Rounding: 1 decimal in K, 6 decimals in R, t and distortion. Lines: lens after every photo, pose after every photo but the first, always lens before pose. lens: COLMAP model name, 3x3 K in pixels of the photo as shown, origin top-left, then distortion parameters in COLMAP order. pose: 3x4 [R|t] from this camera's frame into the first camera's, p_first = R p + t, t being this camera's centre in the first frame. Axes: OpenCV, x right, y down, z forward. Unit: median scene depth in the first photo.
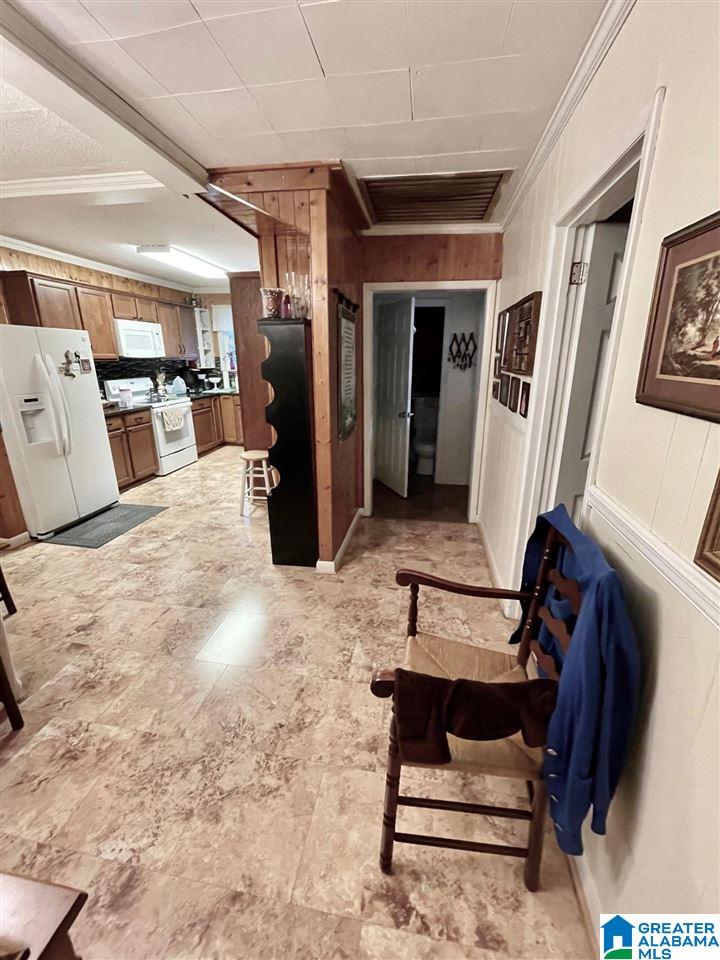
lens RADIAL K [[388.7, 0, 359.9], [0, 388.7, 472.2], [0, 0, 1]] dist [-0.006575, 0.001880]
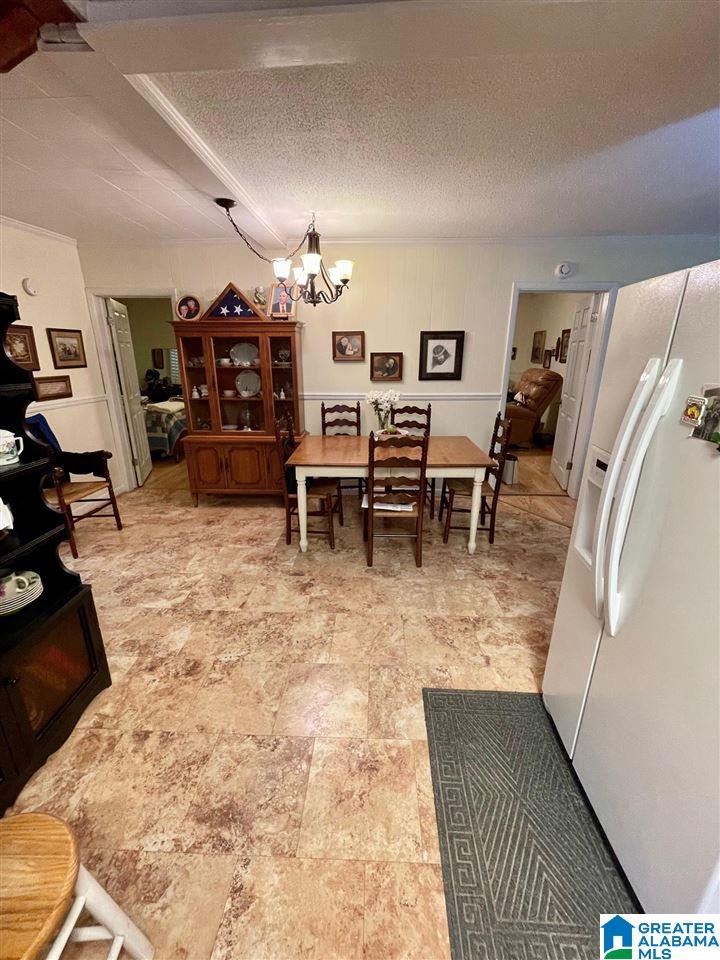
lens RADIAL K [[388.7, 0, 365.7], [0, 388.7, 479.4], [0, 0, 1]] dist [-0.006575, 0.001880]
pose [[-0.990681, 0.040035, -0.130189, -0.463862], [-0.040792, 0.824744, 0.564033, -0.341006], [0.129954, 0.564087, -0.815425, 1.123222]]
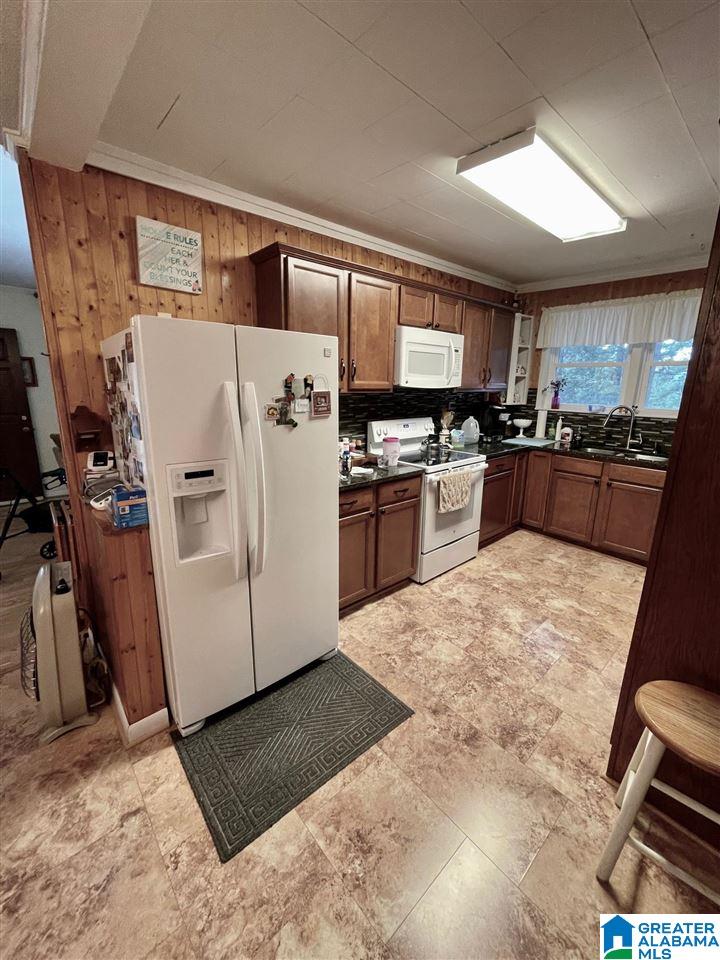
lens RADIAL K [[388.7, 0, 358.3], [0, 388.7, 472.9], [0, 0, 1]] dist [-0.006575, 0.001880]
pose [[0.781313, 0.154087, -0.604821, -0.344396], [-0.193602, 0.981080, -0.000152, -0.193288], [0.593354, 0.117213, 0.796362, 0.626391]]
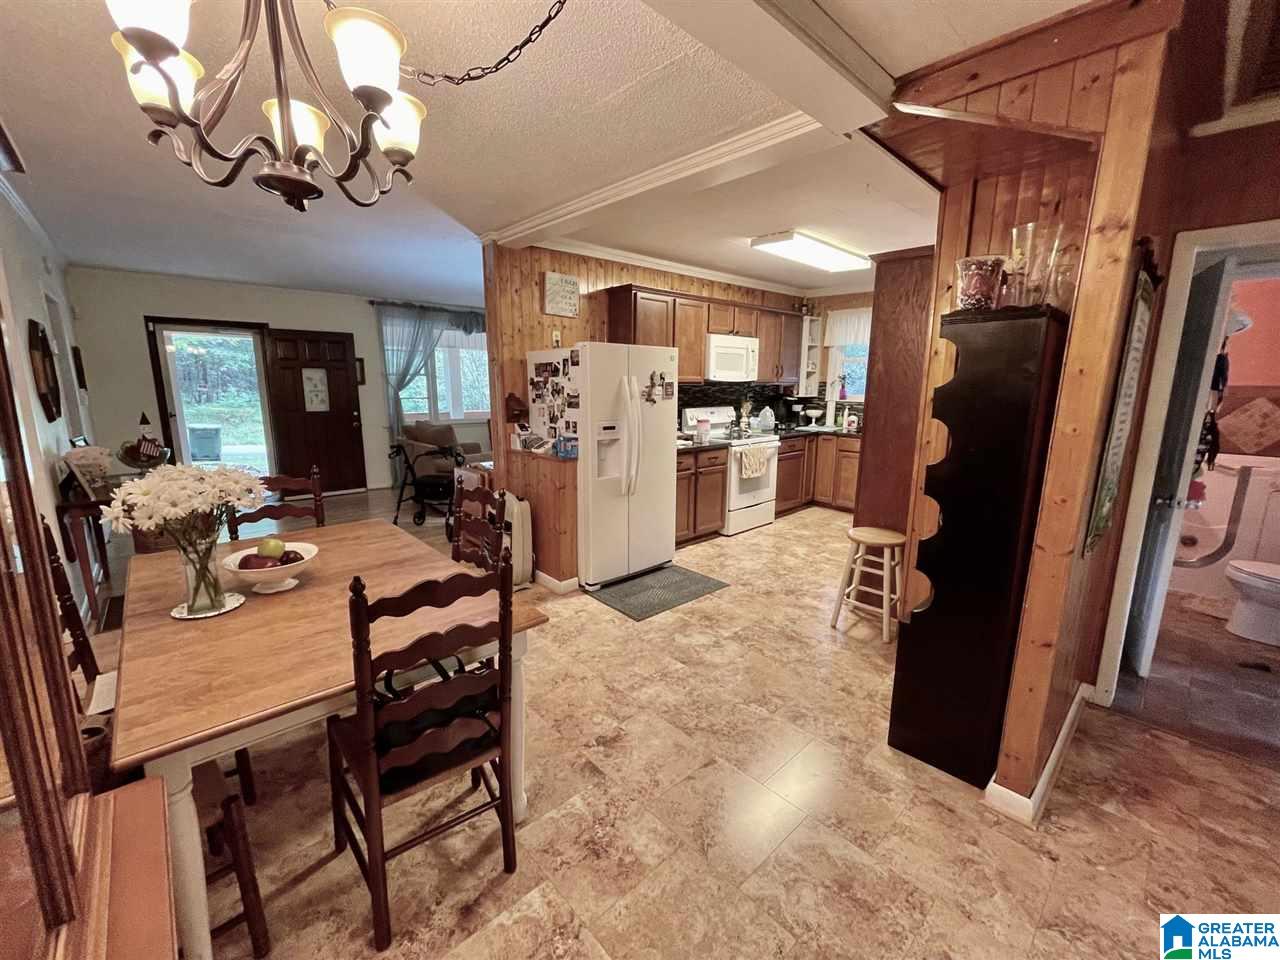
lens RADIAL K [[518.2, 0, 627.9], [0, 518.2, 481.0], [0, 0, 1]] dist [-0.006575, 0.001880]
pose [[0.784741, 0.122259, -0.607646, -0.092332], [-0.182933, 0.982368, -0.038595, -0.029341], [0.592213, 0.141446, 0.793269, 0.115285]]
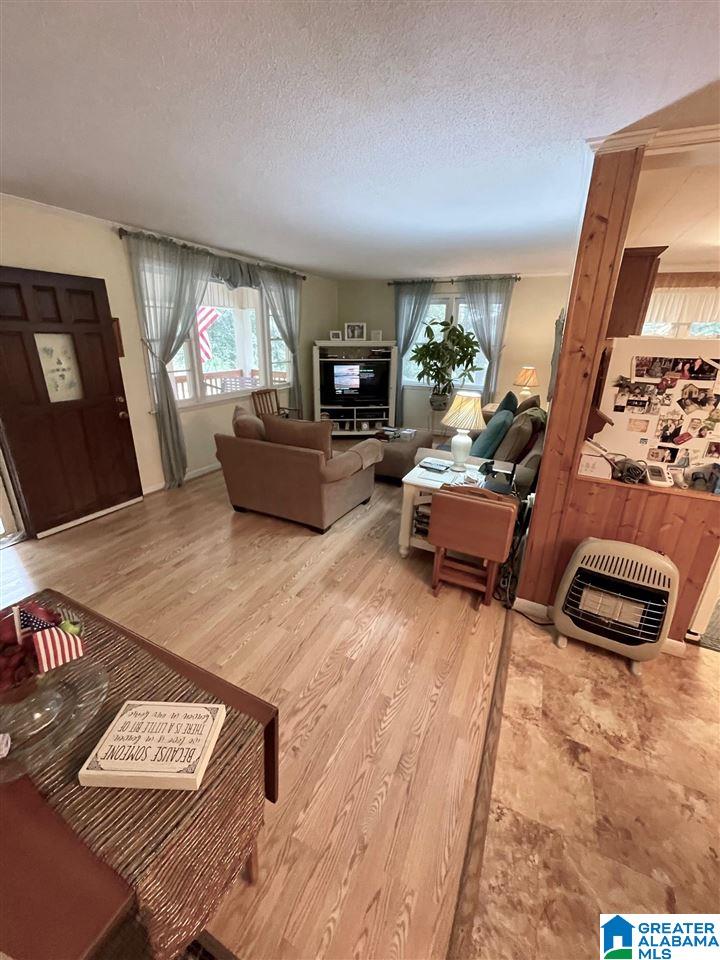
lens RADIAL K [[388.7, 0, 369.2], [0, 388.7, 474.1], [0, 0, 1]] dist [-0.006575, 0.001880]
pose [[0.962278, 0.116470, -0.245879, -1.131163], [-0.102716, 0.992378, 0.068084, -0.102402], [0.251935, -0.040260, 0.966906, 0.165963]]
